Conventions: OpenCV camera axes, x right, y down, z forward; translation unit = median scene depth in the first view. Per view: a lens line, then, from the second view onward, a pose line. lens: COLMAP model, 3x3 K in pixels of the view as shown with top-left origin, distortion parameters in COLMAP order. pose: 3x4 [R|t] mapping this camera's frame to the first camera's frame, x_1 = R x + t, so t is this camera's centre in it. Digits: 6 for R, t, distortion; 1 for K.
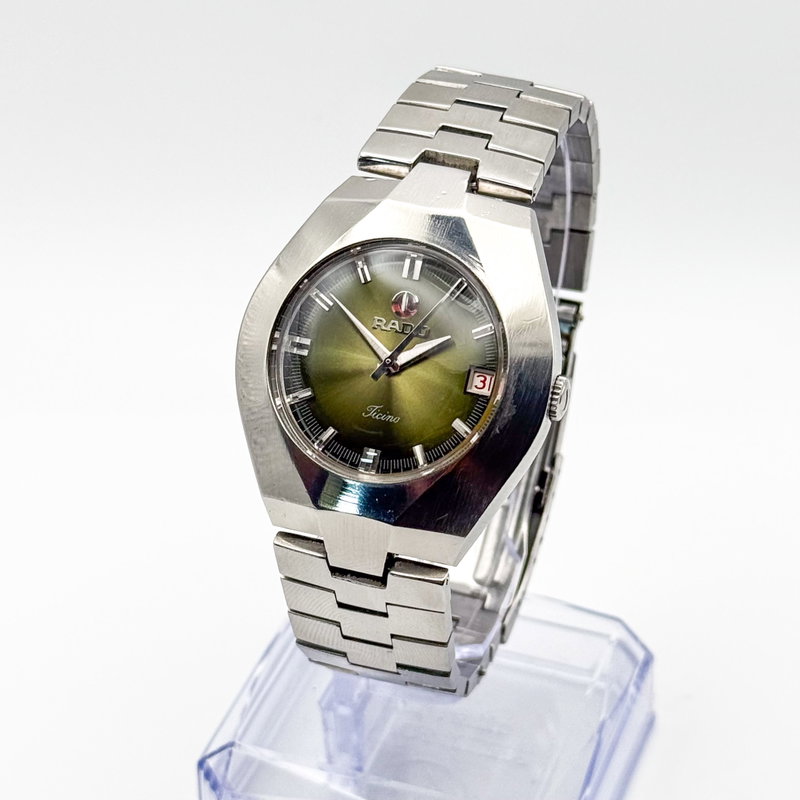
lens RADIAL K [[2501.0, 0, 400.0], [0, 2501.0, 400.0], [0, 0, 1]] dist [0.009072, 1.102631]
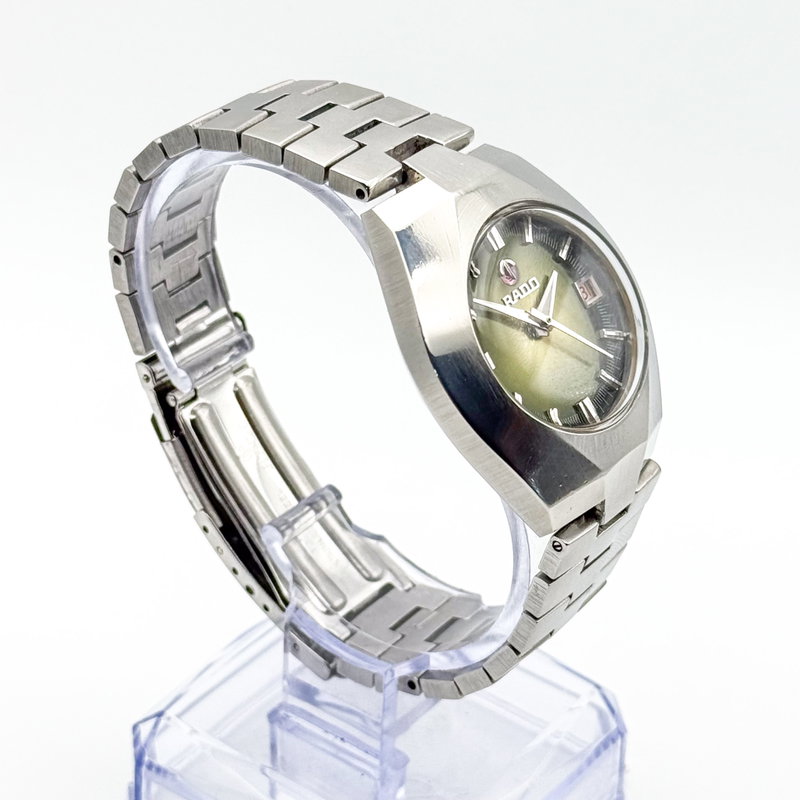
lens RADIAL K [[2501.0, 0, 400.0], [0, 2501.0, 400.0], [0, 0, 1]] dist [0.009072, 1.102631]
pose [[0.326301, -0.505852, 0.798524, -0.831567], [0.520263, 0.801406, 0.295083, -0.313224], [-0.789211, 0.319157, 0.524676, 0.522133]]
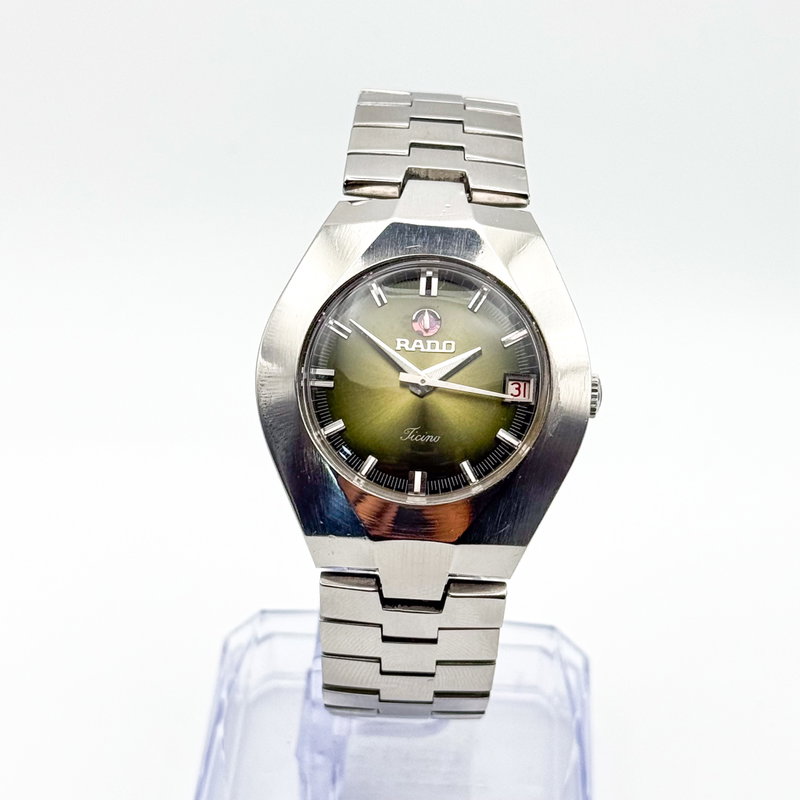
lens RADIAL K [[2501.0, 0, 400.0], [0, 2501.0, 400.0], [0, 0, 1]] dist [0.009072, 1.102631]
pose [[0.958081, -0.128077, 0.256276, -0.261868], [0.136847, 0.990453, -0.016606, 0.006940], [-0.251702, 0.050981, 0.966461, 0.053748]]
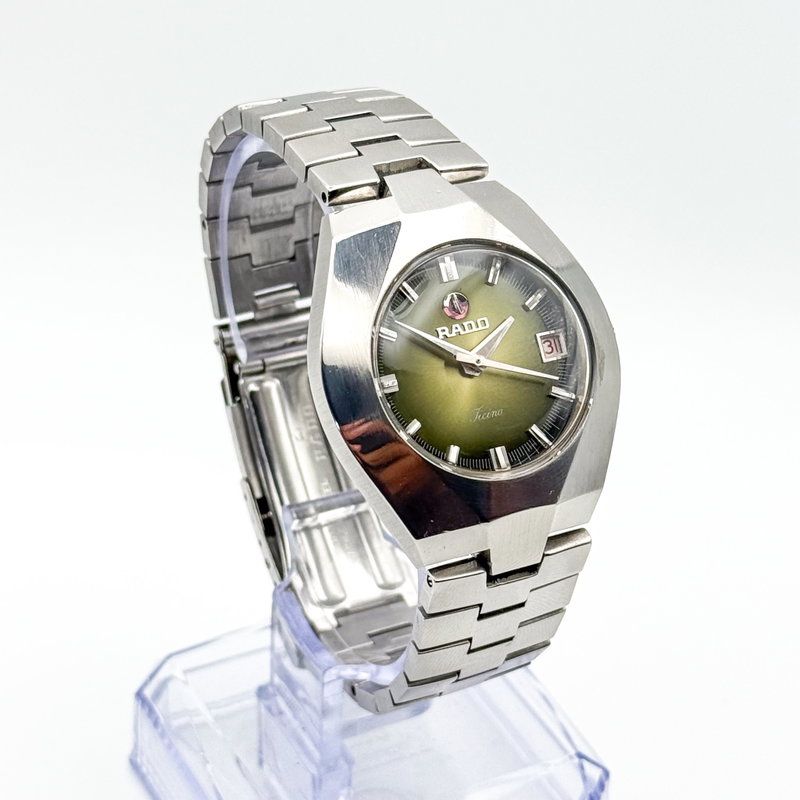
lens RADIAL K [[2501.0, 0, 400.0], [0, 2501.0, 400.0], [0, 0, 1]] dist [0.009072, 1.102631]
pose [[0.697297, -0.365322, 0.616698, -0.643971], [0.379545, 0.918038, 0.114682, -0.126758], [-0.608048, 0.154097, 0.778802, 0.234229]]
